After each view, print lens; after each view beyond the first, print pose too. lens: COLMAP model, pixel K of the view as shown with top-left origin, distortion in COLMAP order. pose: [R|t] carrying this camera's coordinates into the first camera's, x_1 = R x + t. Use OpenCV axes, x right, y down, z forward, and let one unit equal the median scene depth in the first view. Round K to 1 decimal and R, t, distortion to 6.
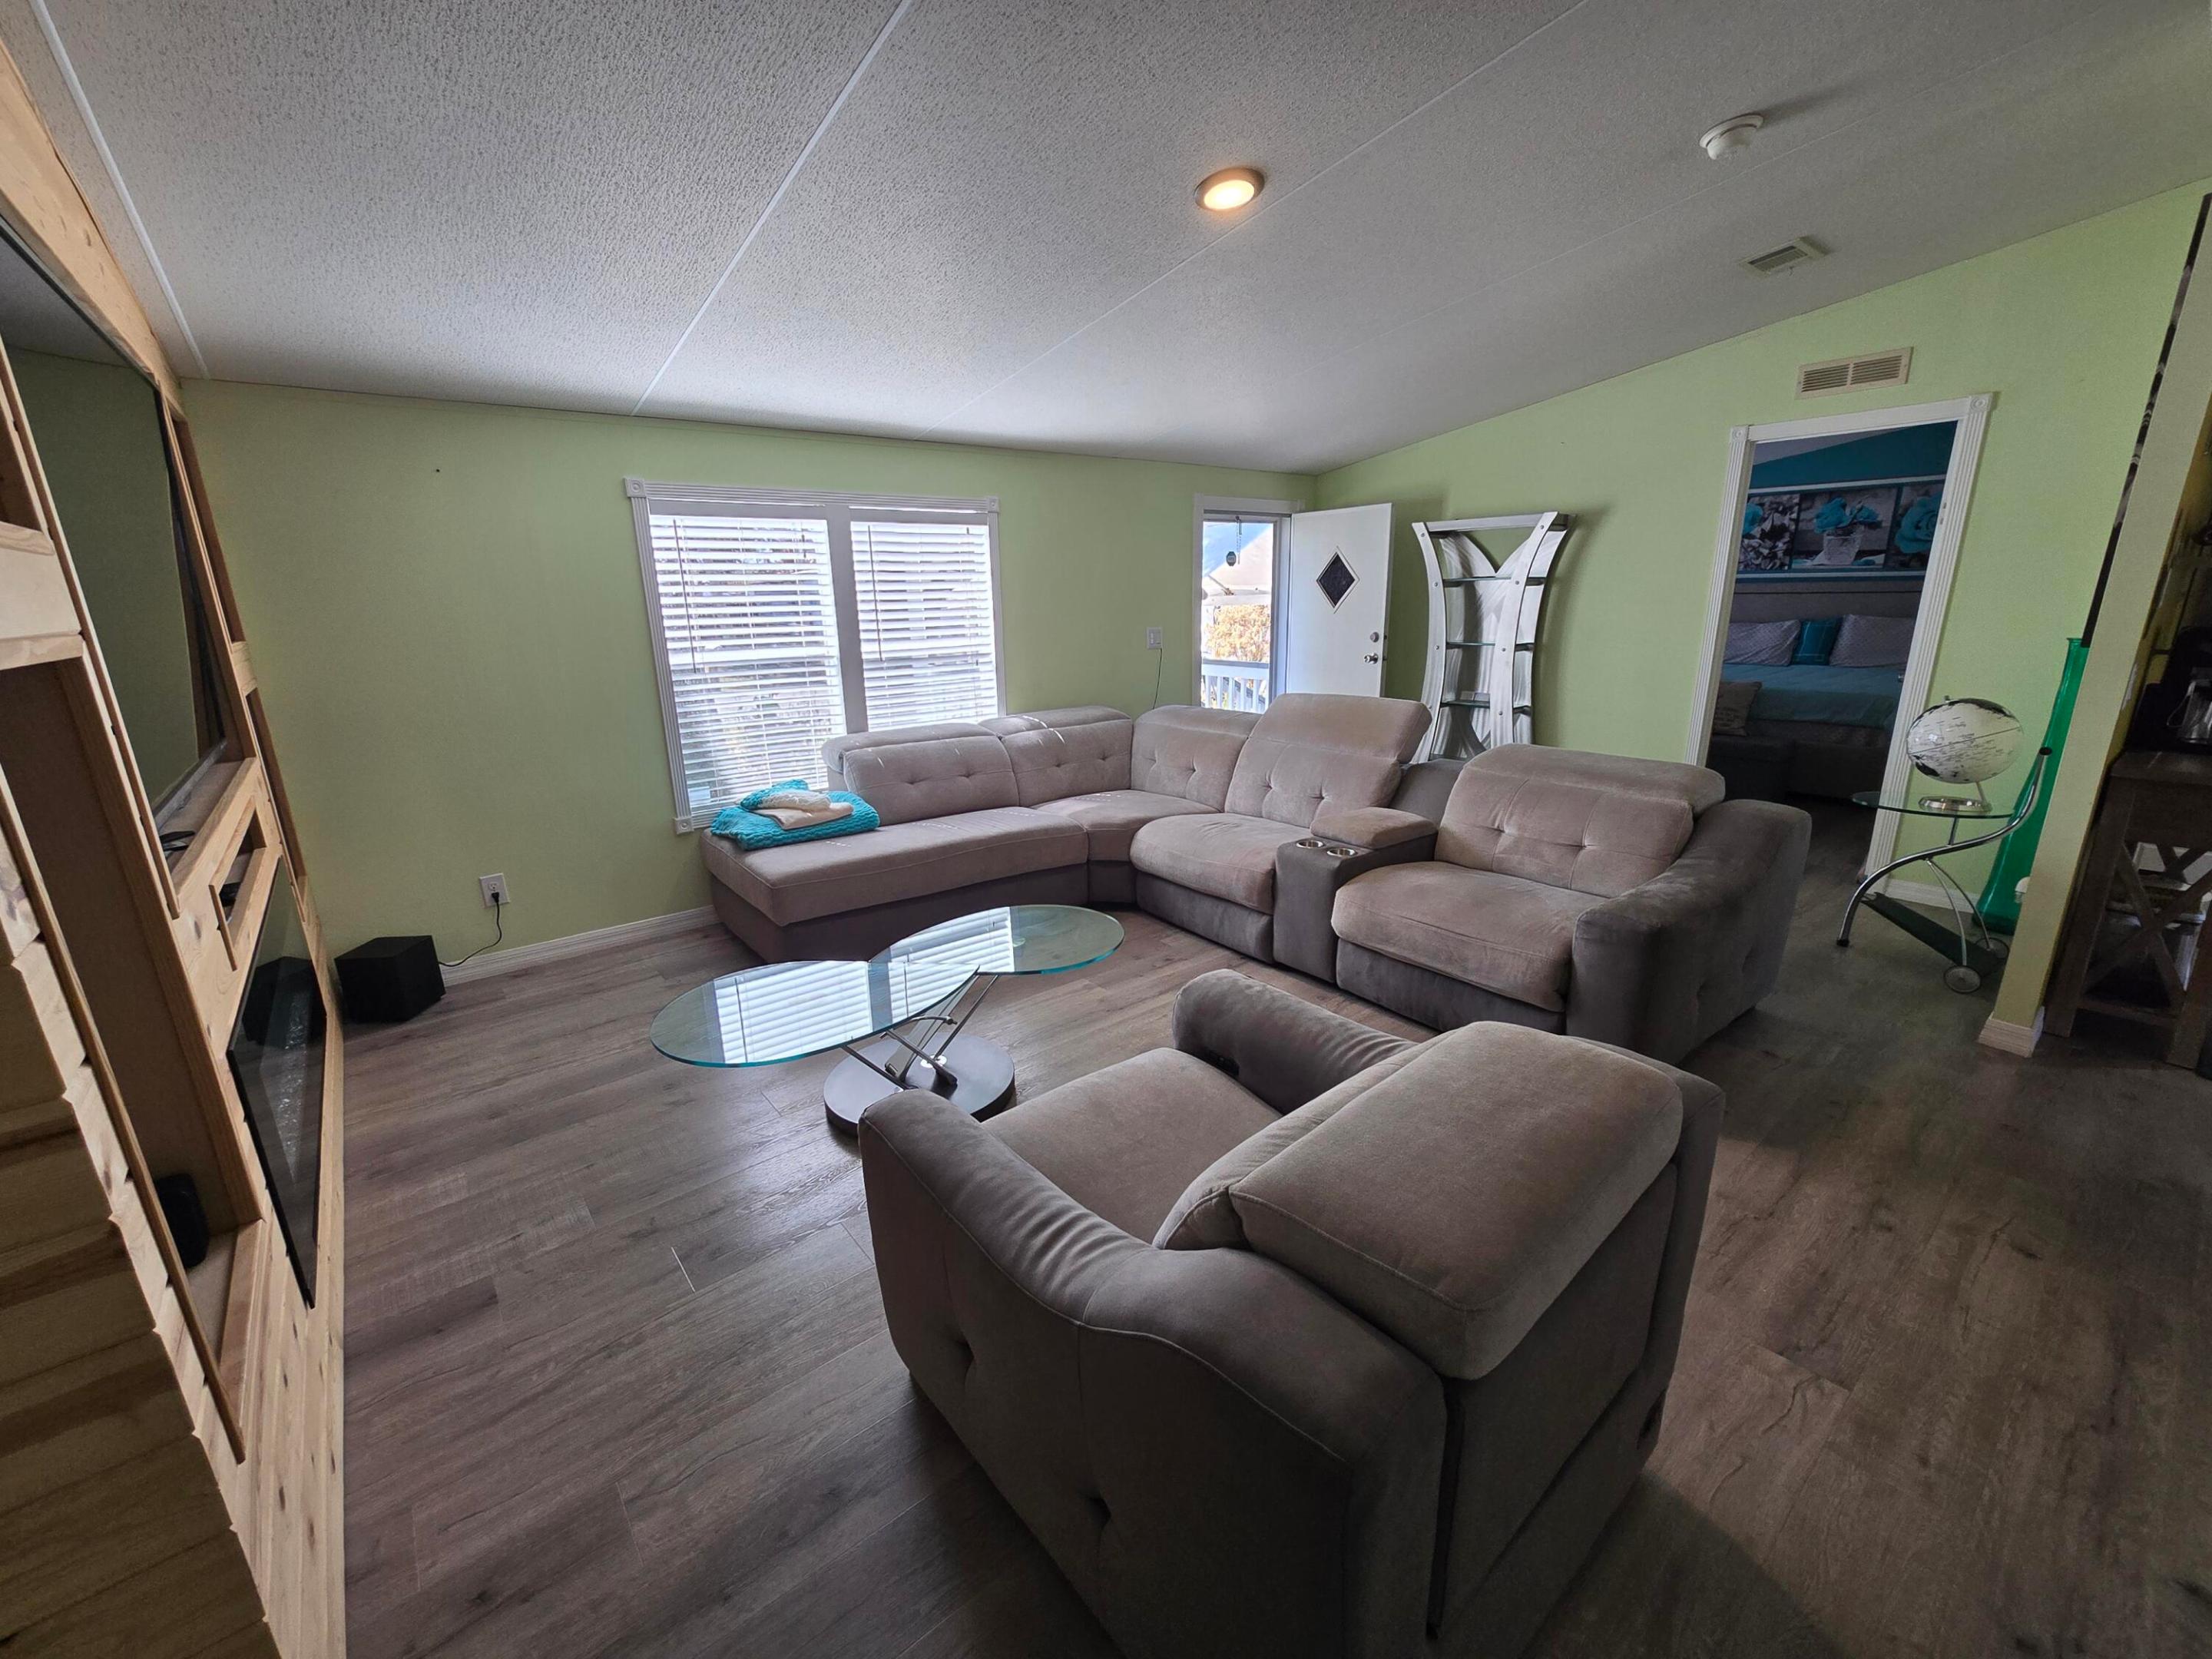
lens RADIAL K [[923.8, 0, 1111.4], [0, 923.8, 830.9], [0, 0, 1]] dist [0.003091, -0.000424]
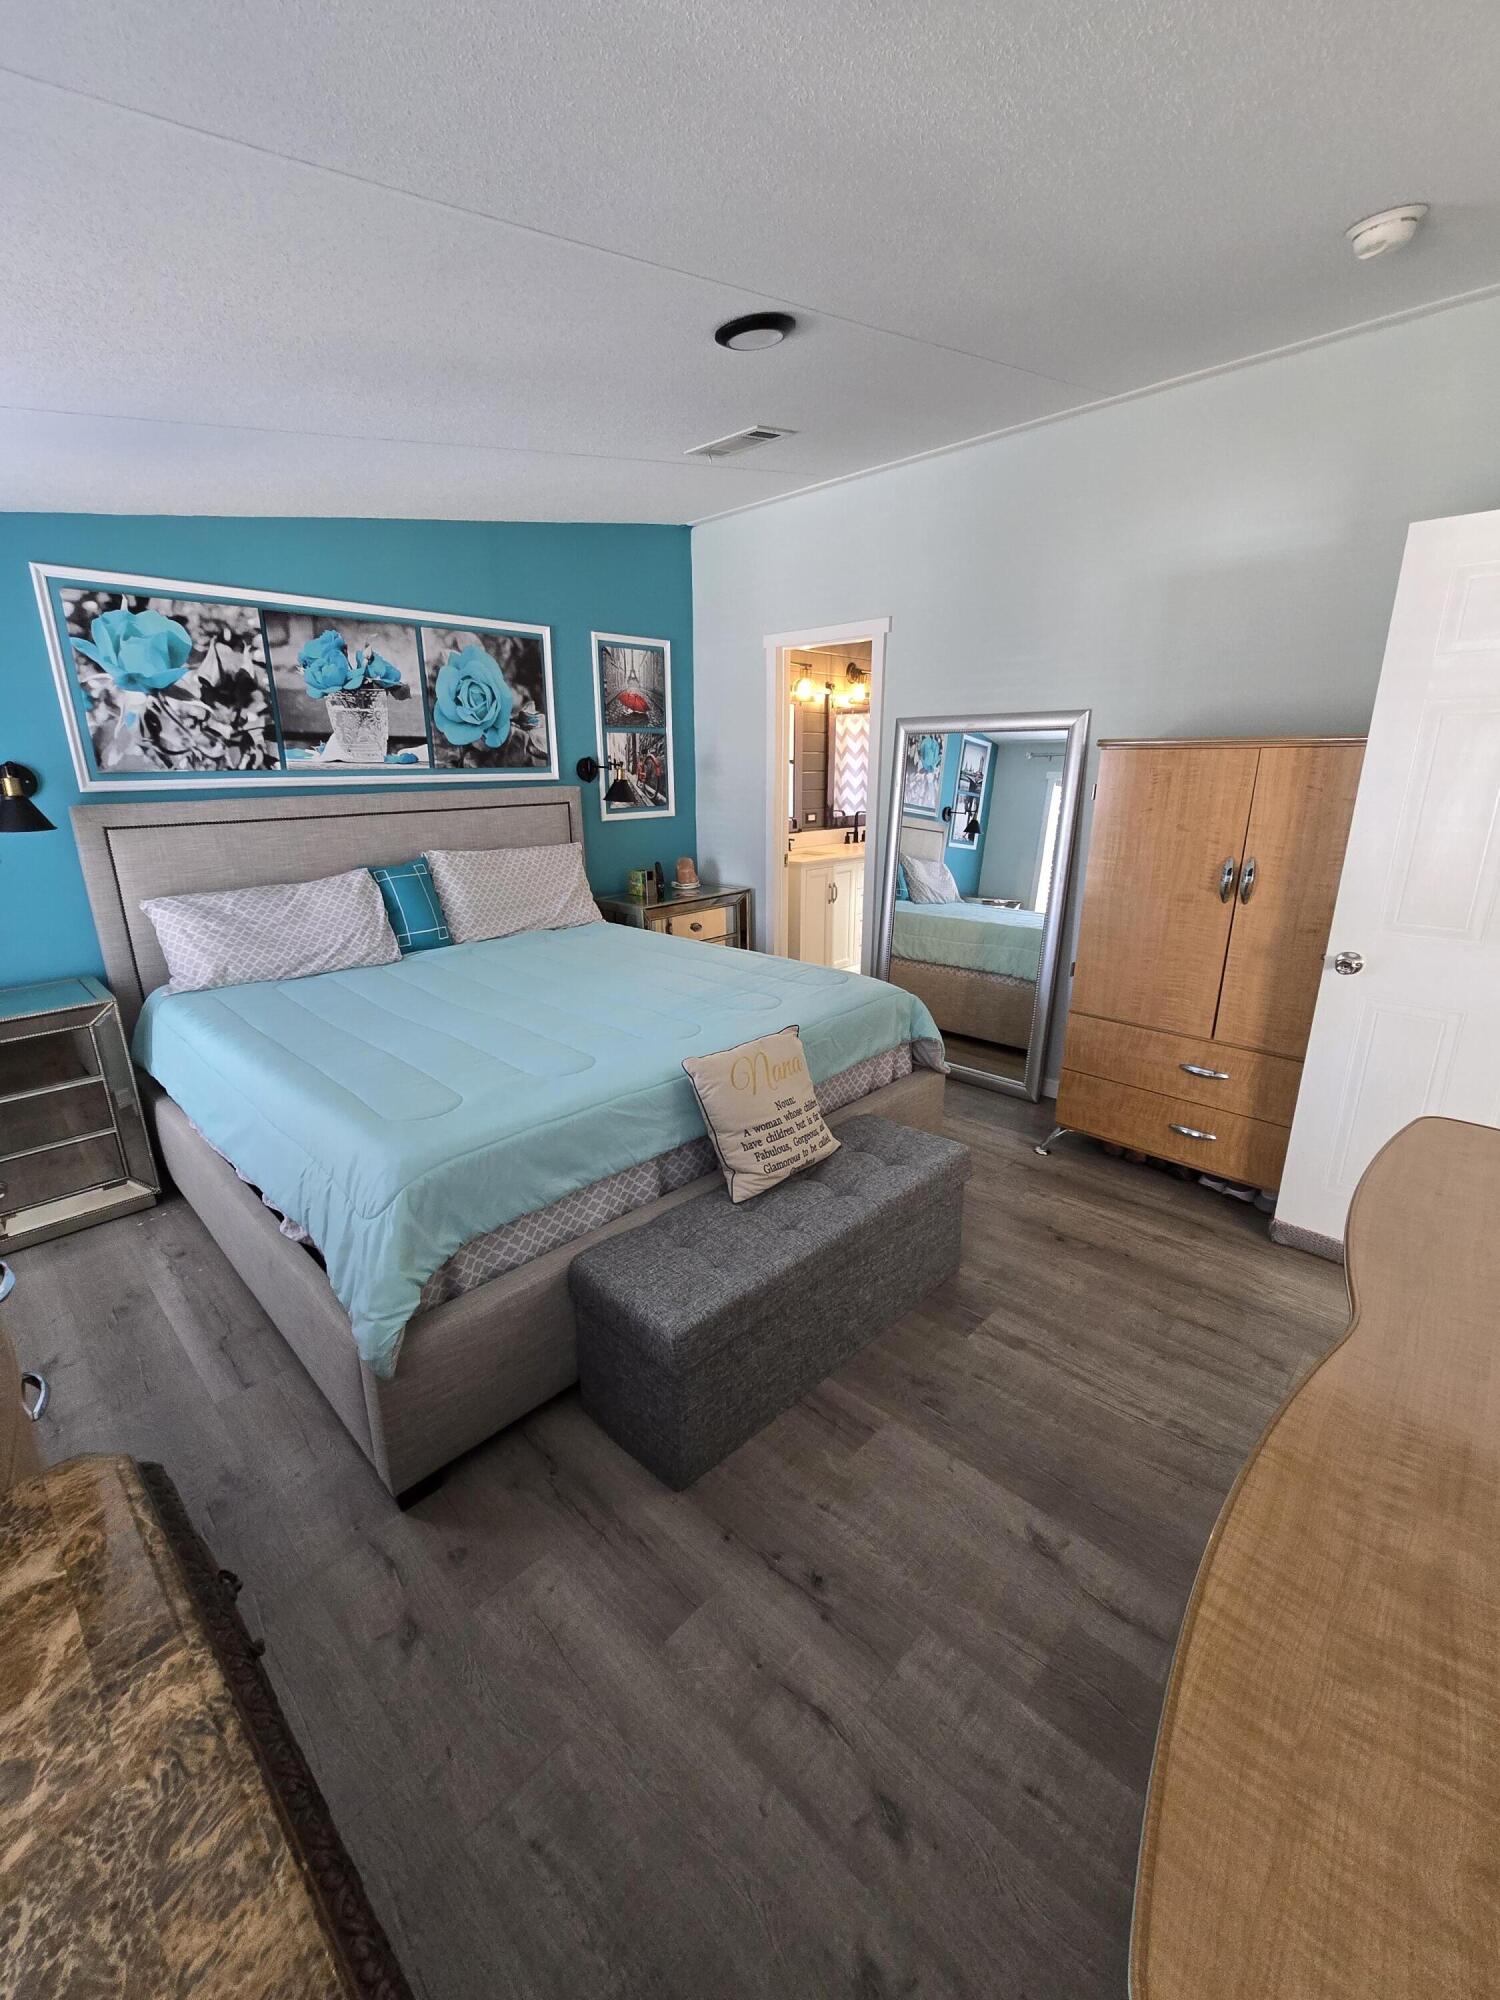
lens RADIAL K [[811.7, 0, 737.4], [0, 811.7, 996.3], [0, 0, 1]] dist [-0.005611, -0.000125]
pose [[-0.115842, -0.259246, 0.958839, 0.275745], [0.266159, 0.921933, 0.281424, -0.236070], [-0.956943, 0.287804, -0.037798, 0.847315]]
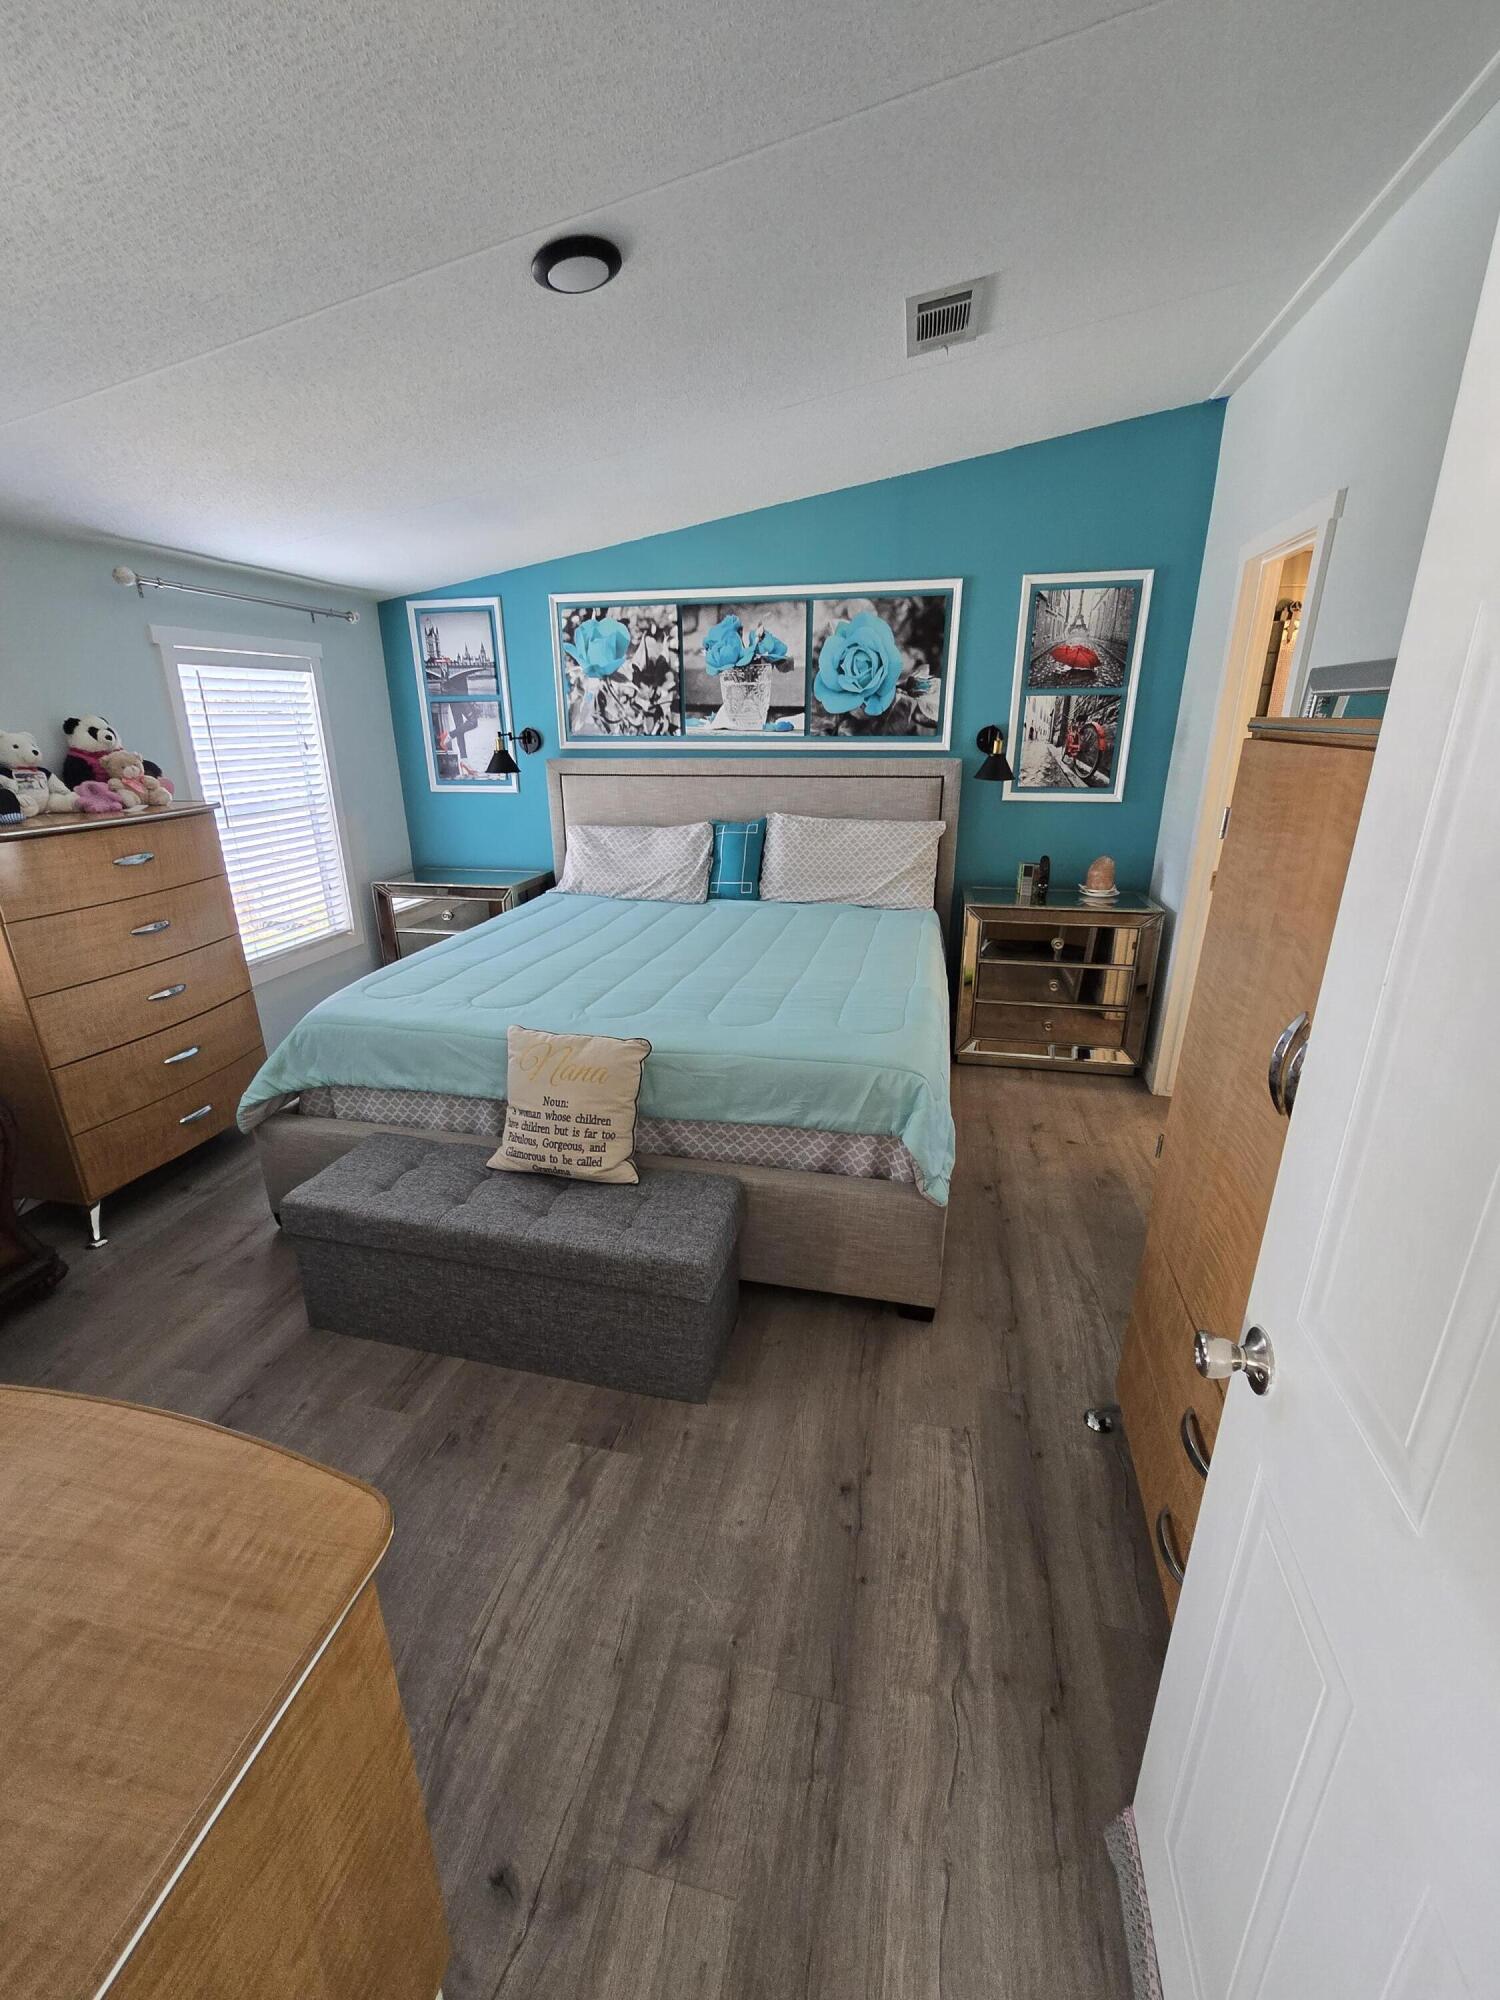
lens RADIAL K [[821.1, 0, 750.0], [0, 821.1, 1000.0], [0, 0, 1]] dist [-0.000103, -0.000733]
pose [[0.787280, -0.187840, 0.587288, 0.433573], [0.150767, 0.982200, 0.112042, -0.171854], [-0.597880, 0.000335, 0.801586, 0.562312]]
